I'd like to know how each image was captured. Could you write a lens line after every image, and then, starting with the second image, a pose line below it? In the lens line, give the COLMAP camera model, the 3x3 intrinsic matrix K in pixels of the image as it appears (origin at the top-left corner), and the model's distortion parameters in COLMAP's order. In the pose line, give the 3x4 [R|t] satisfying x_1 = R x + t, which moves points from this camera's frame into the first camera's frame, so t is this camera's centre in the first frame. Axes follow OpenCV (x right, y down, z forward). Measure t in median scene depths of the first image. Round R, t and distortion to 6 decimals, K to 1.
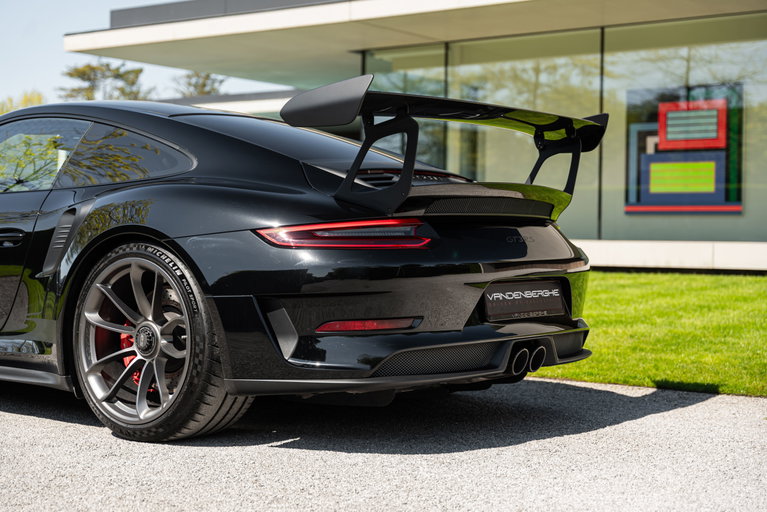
lens RADIAL K [[1306.6, 0, 383.5], [0, 1306.6, 256.0], [0, 0, 1]] dist [0.004725, 0.013149]
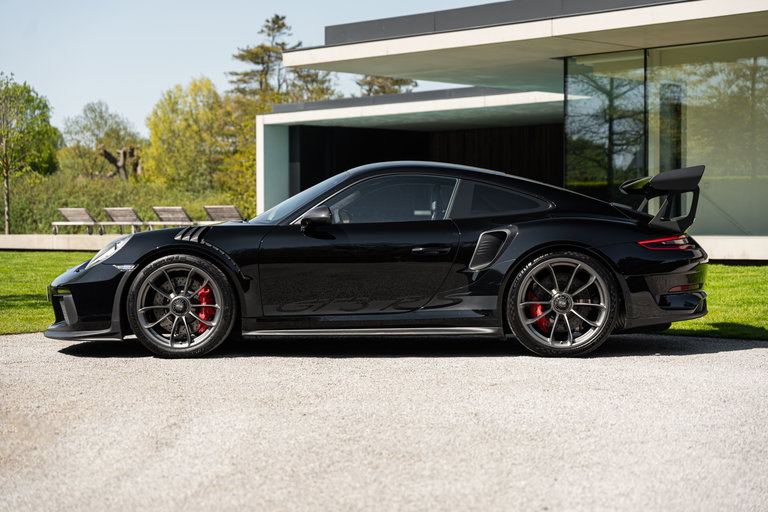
lens RADIAL K [[1531.9, 0, 384.0], [0, 1531.9, 256.0], [0, 0, 1]] dist [0.063460, 0.074414]
pose [[0.990476, -0.013164, -0.137058, 0.034023], [0.013290, 0.999912, 0.000000, -0.002877], [0.137046, -0.001822, 0.990563, -1.125332]]
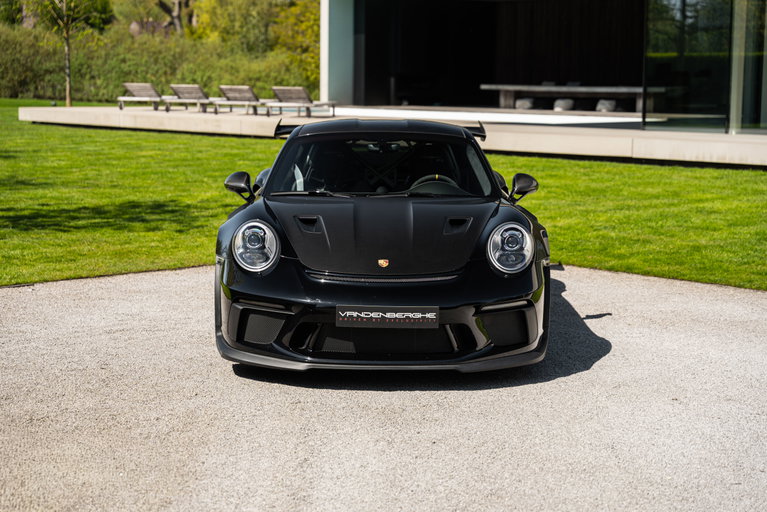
lens RADIAL K [[1529.9, 0, 383.5], [0, 1529.9, 256.0], [0, 0, 1]] dist [0.063460, 0.074414]
pose [[0.985314, 0.017094, -0.169897, -0.054787], [-0.000257, 0.995124, 0.098636, -0.168032], [0.170754, -0.097143, 0.980513, -1.063031]]
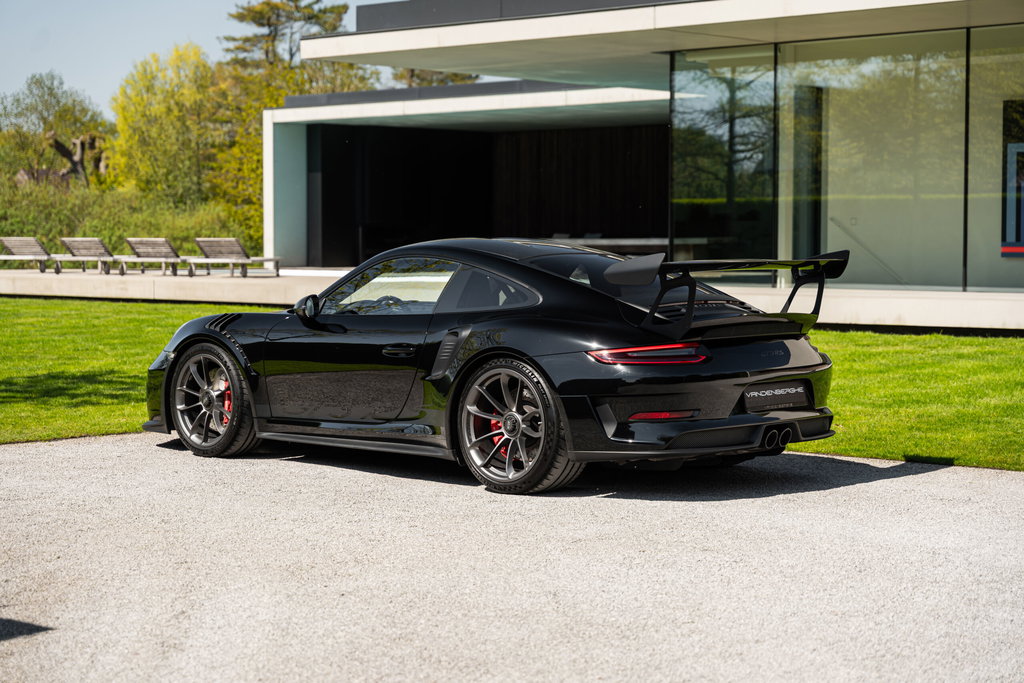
lens RADIAL K [[2042.6, 0, 512.0], [0, 2042.6, 341.5], [0, 0, 1]] dist [0.063460, 0.074414]
pose [[0.995170, -0.006460, -0.097952, 0.041663], [0.009561, 0.999467, 0.031224, -0.097682], [0.097698, -0.032010, 0.994701, -1.236177]]
